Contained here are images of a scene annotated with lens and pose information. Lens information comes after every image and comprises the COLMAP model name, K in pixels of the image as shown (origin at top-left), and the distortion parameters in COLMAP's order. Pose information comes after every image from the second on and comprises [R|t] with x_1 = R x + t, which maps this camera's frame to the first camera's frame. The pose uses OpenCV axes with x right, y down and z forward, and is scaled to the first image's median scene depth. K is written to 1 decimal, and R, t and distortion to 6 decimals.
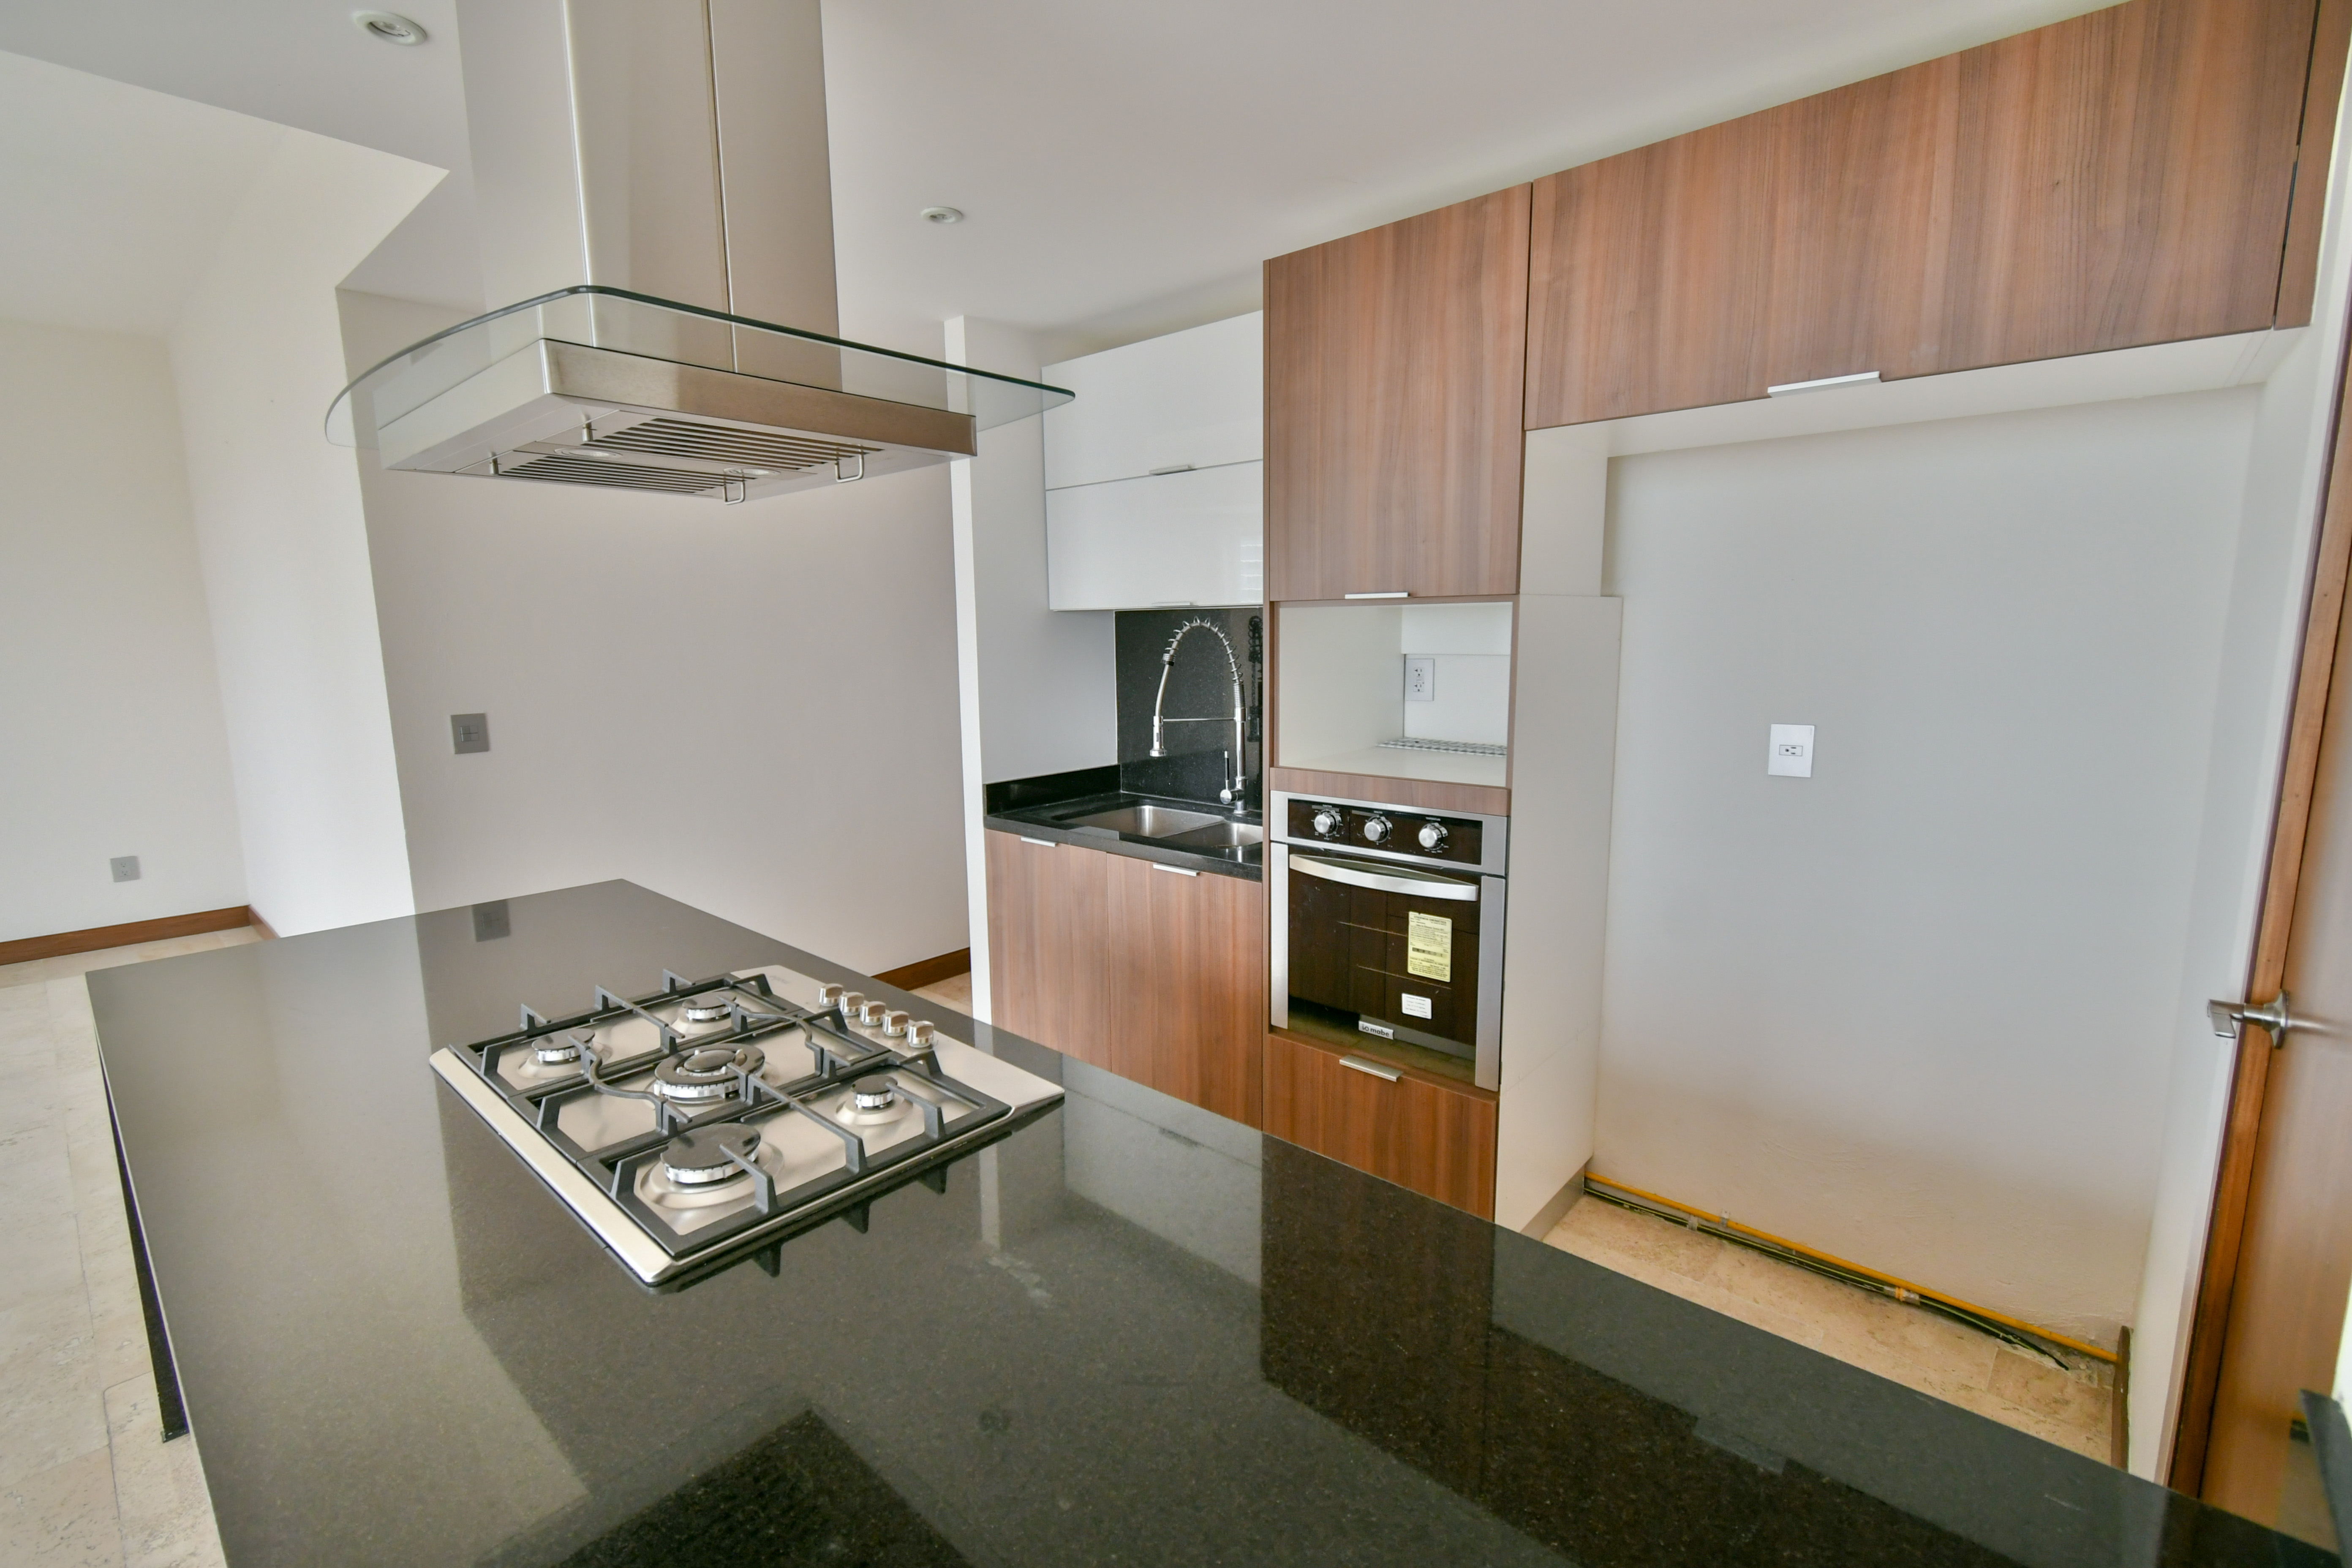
lens RADIAL K [[1033.2, 0, 1175.8], [0, 1033.2, 792.7], [0, 0, 1]] dist [0.003751, -0.002406]
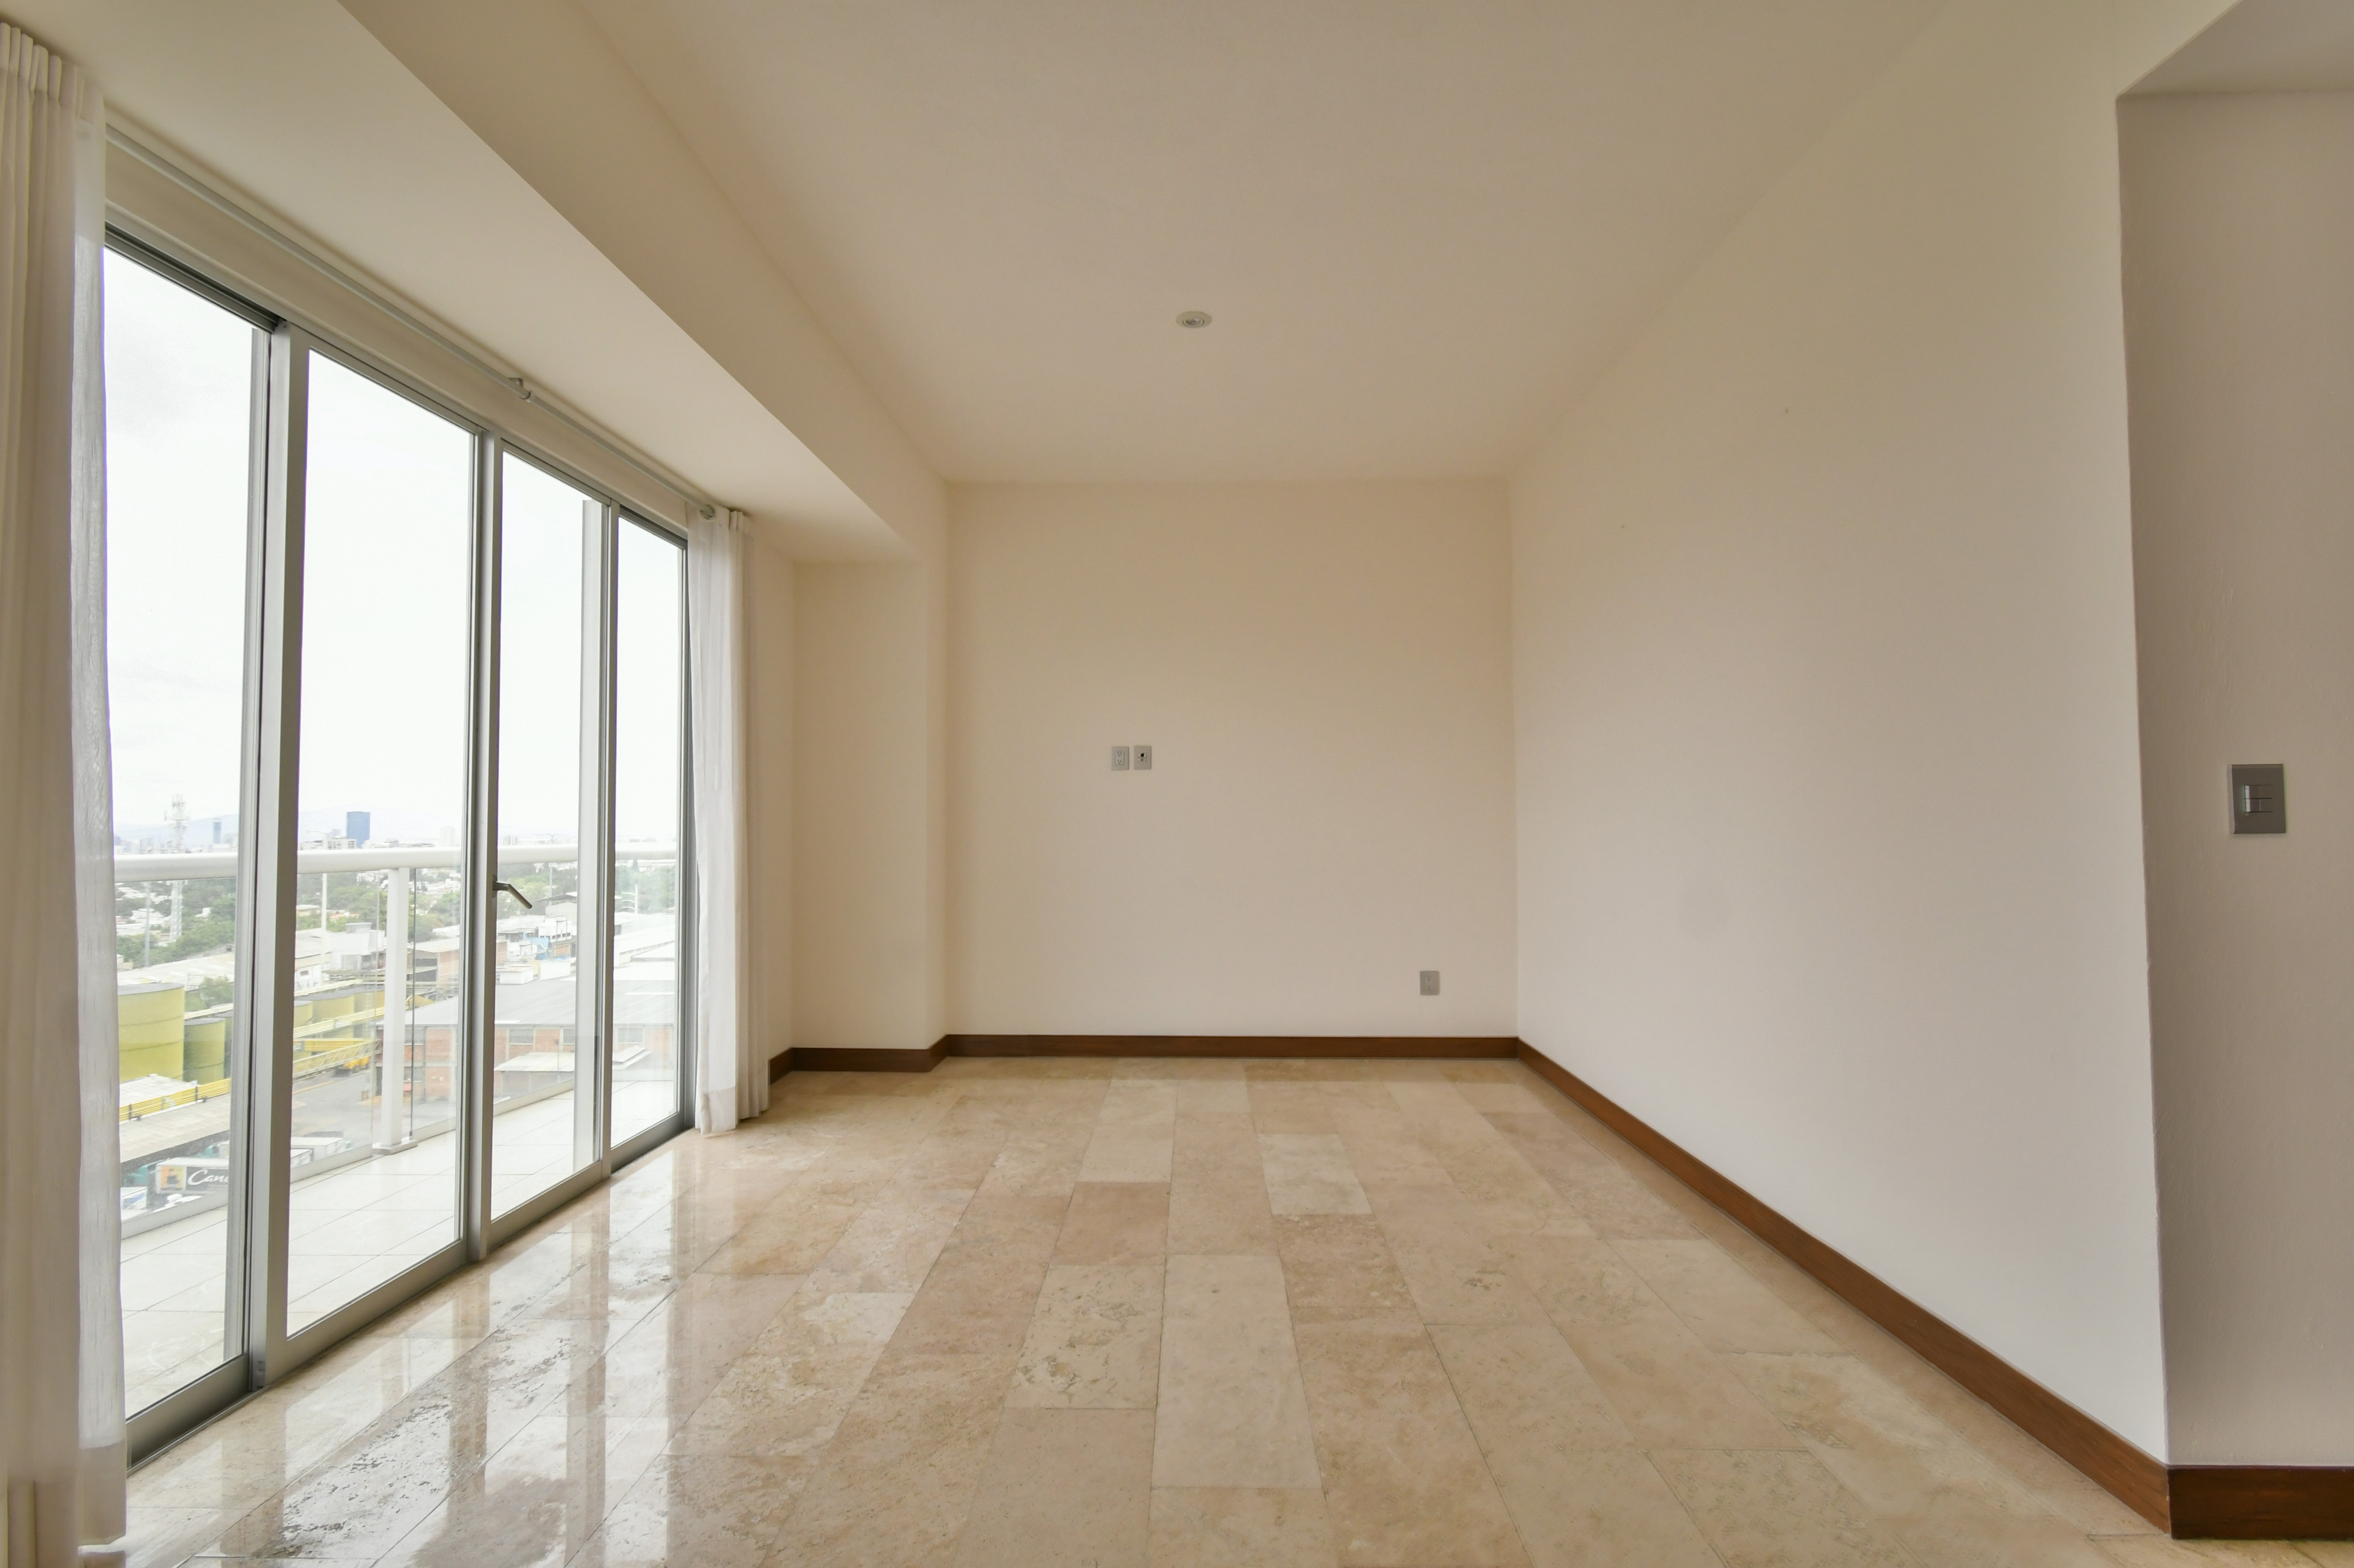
lens RADIAL K [[1033.9, 0, 1175.8], [0, 1033.9, 789.2], [0, 0, 1]] dist [0.003751, -0.002406]
pose [[0.650919, -0.019752, -0.758890, -0.860204], [-0.120315, 0.984343, -0.128817, 0.108225], [0.749552, 0.175156, 0.638351, 0.271201]]
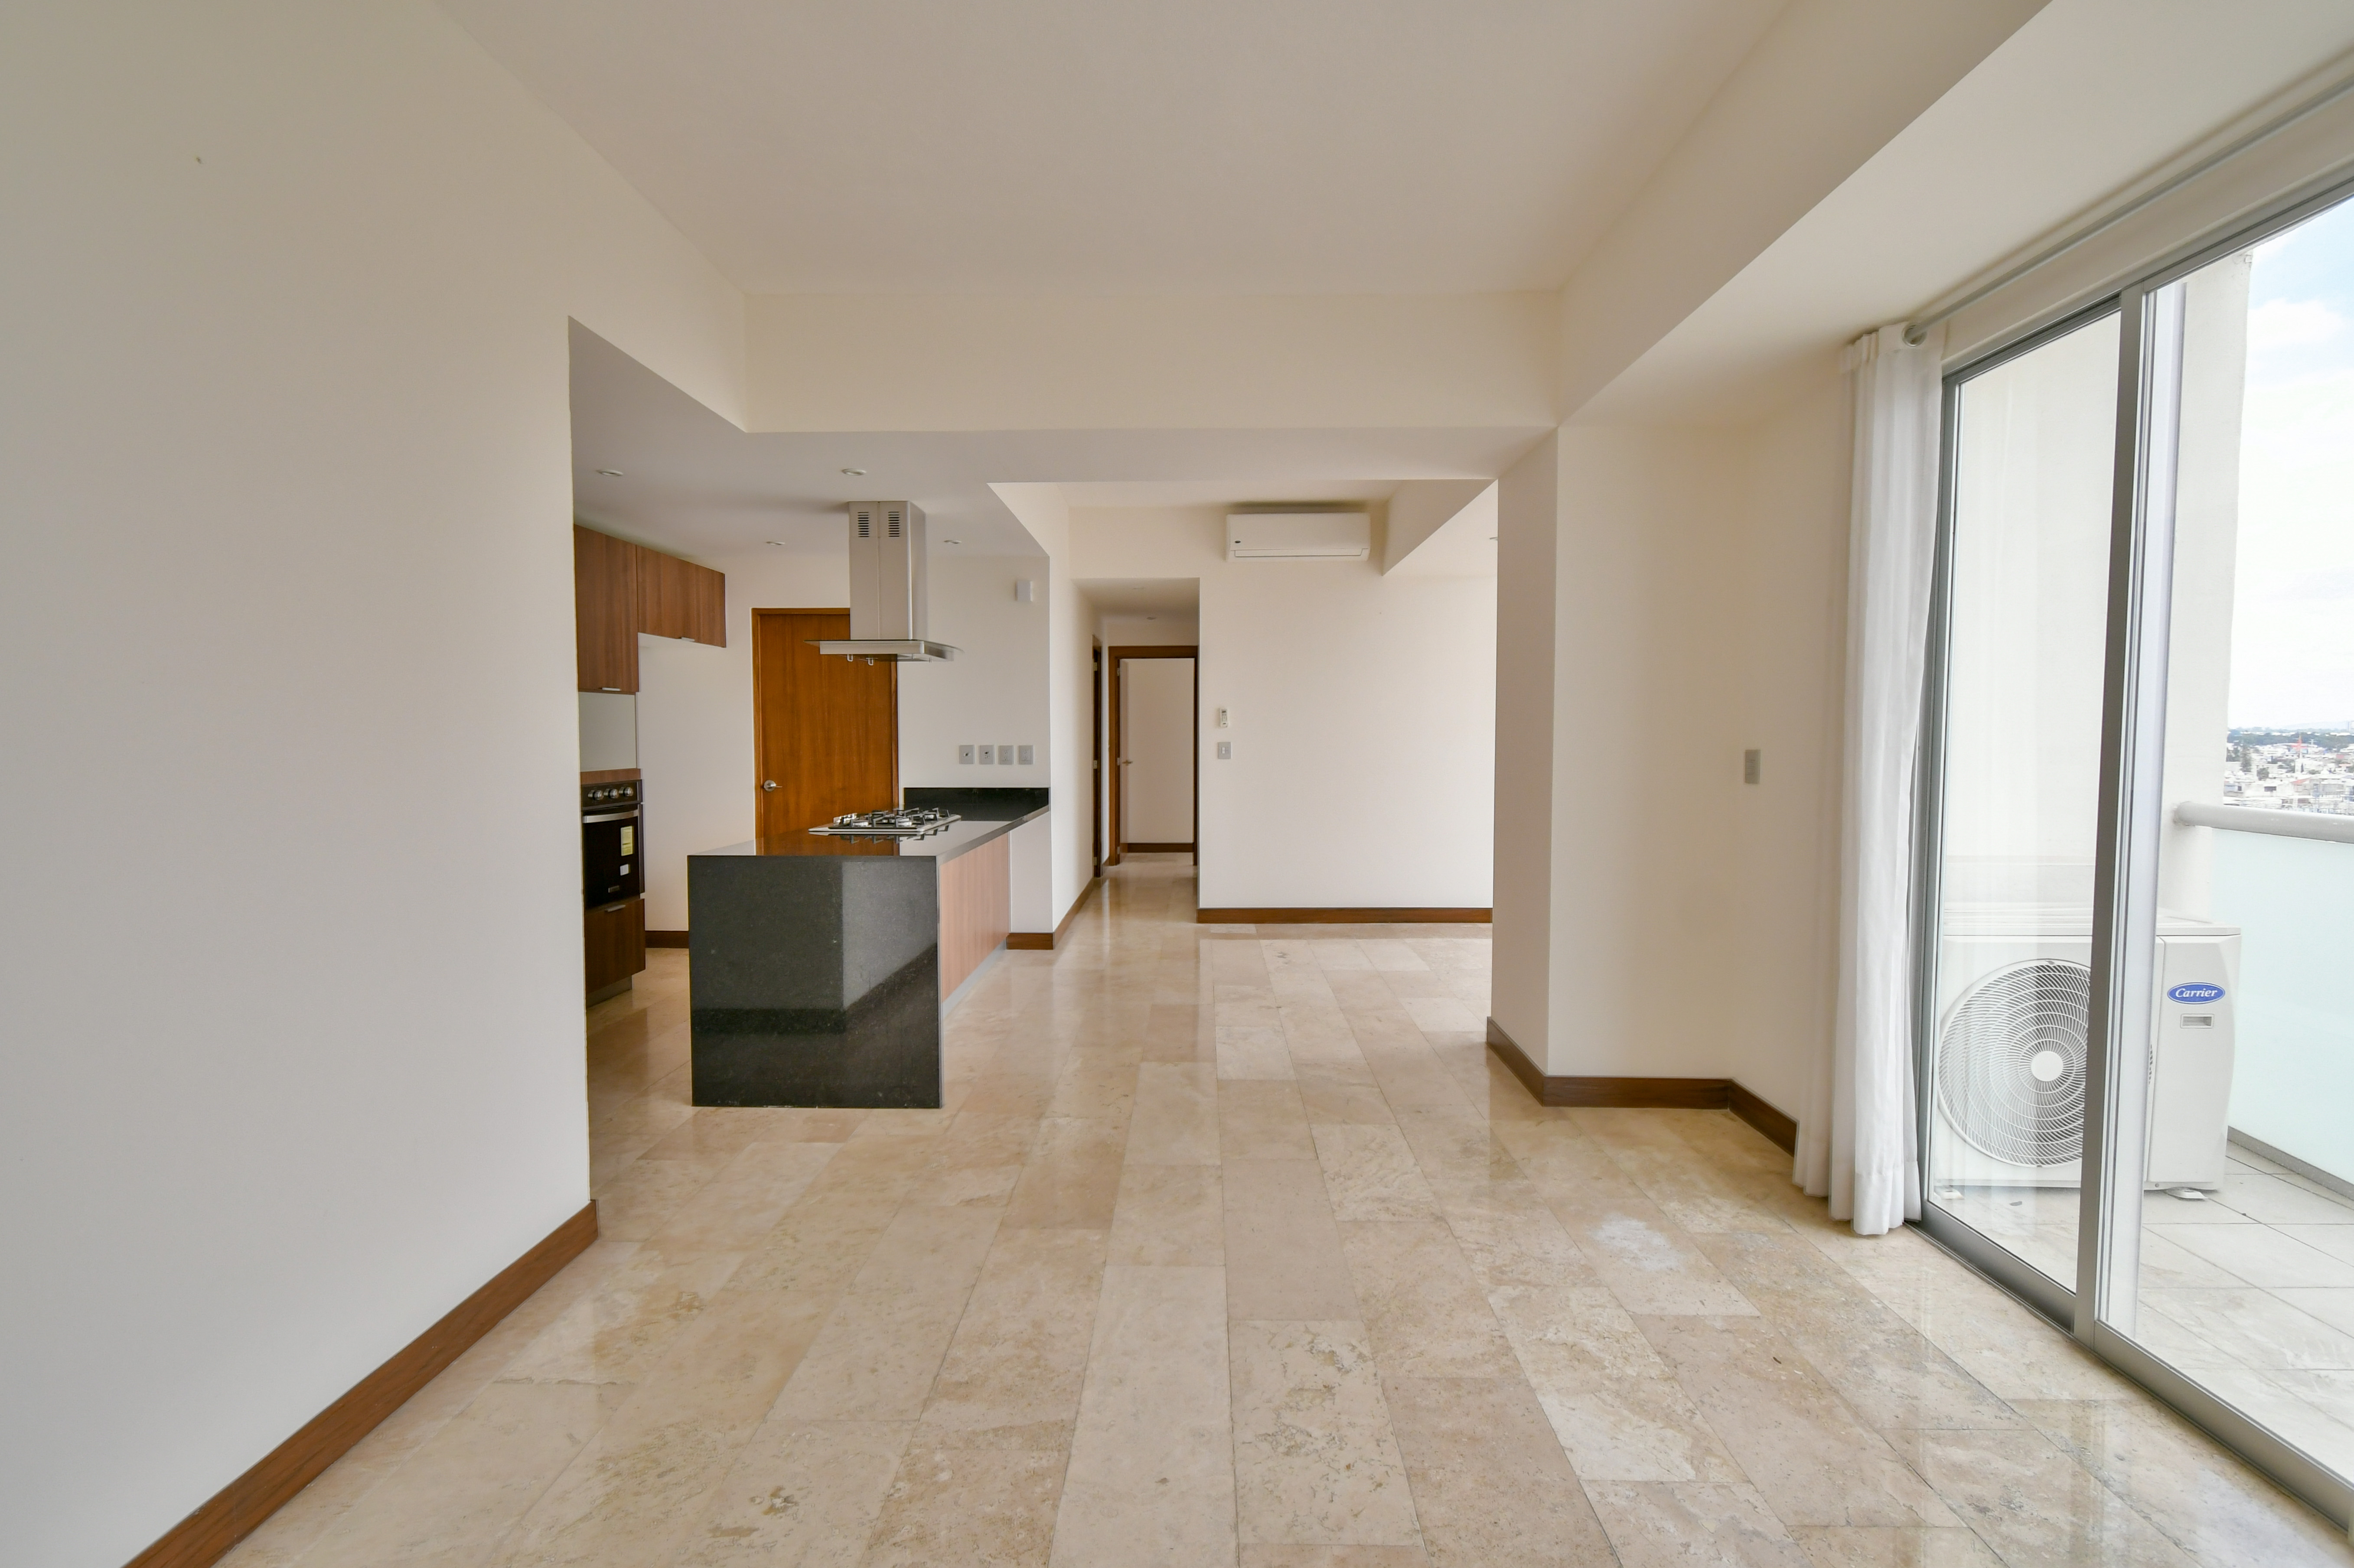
lens RADIAL K [[1033.9, 0, 1185.0], [0, 1033.9, 785.2], [0, 0, 1]] dist [0.003751, -0.002406]
pose [[-0.652363, -0.028432, 0.757373, -2.300262], [0.126117, 0.981292, 0.145469, -0.151013], [-0.747340, 0.190417, -0.636573, 1.512138]]
